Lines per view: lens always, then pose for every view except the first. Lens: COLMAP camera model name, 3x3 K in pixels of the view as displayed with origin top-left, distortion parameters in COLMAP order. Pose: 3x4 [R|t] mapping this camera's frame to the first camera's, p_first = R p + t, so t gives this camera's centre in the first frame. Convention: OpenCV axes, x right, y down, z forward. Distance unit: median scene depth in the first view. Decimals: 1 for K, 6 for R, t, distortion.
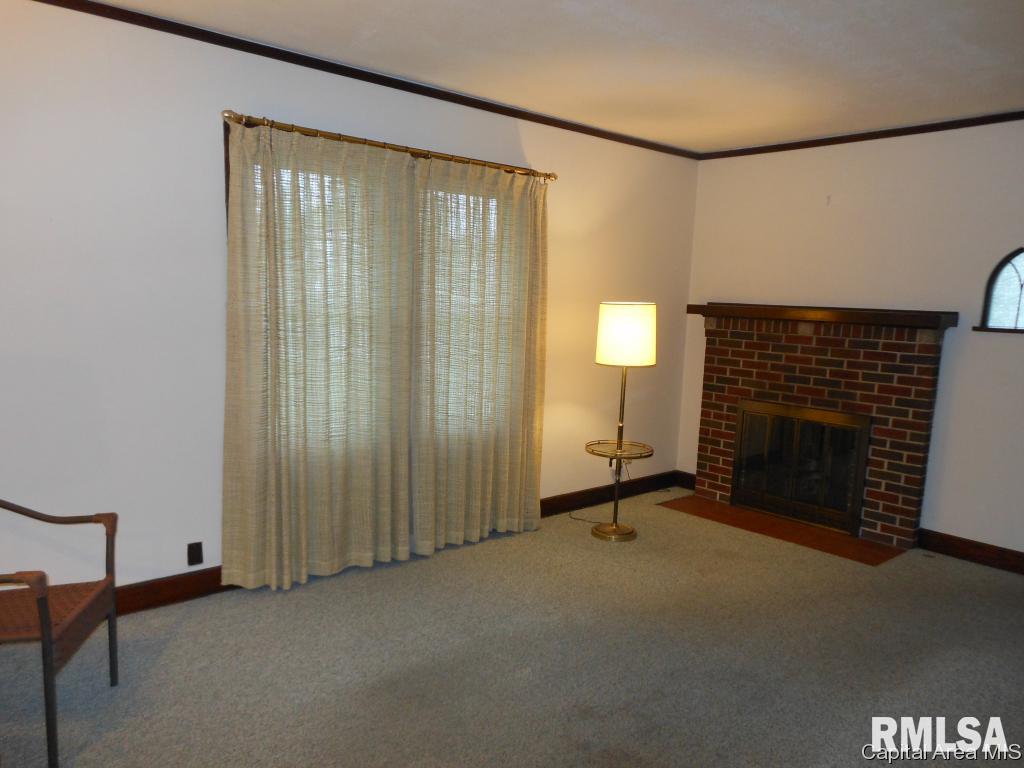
lens RADIAL K [[756.4, 0, 518.8], [0, 756.4, 382.0], [0, 0, 1]] dist [0.005629, 0.001504]
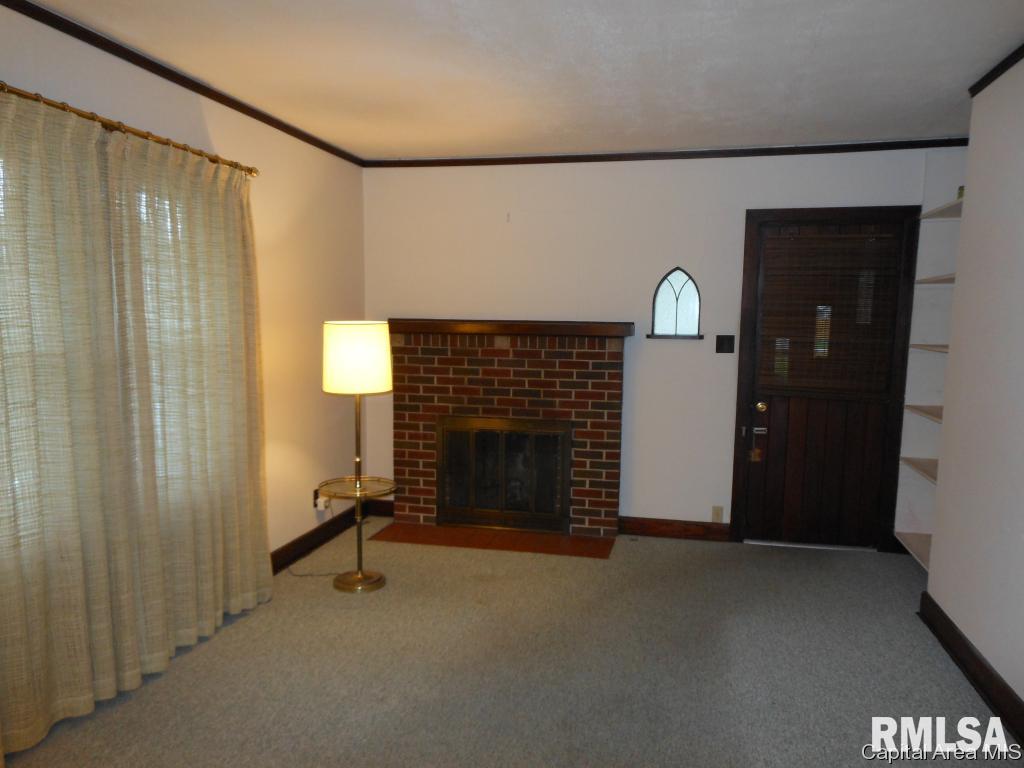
lens RADIAL K [[756.4, 0, 514.1], [0, 756.4, 389.7], [0, 0, 1]] dist [0.005629, 0.001504]
pose [[0.812512, -0.079571, 0.577489, -0.228029], [0.081454, 0.996419, 0.022690, -0.031328], [-0.577226, 0.028603, 0.816083, 0.174449]]
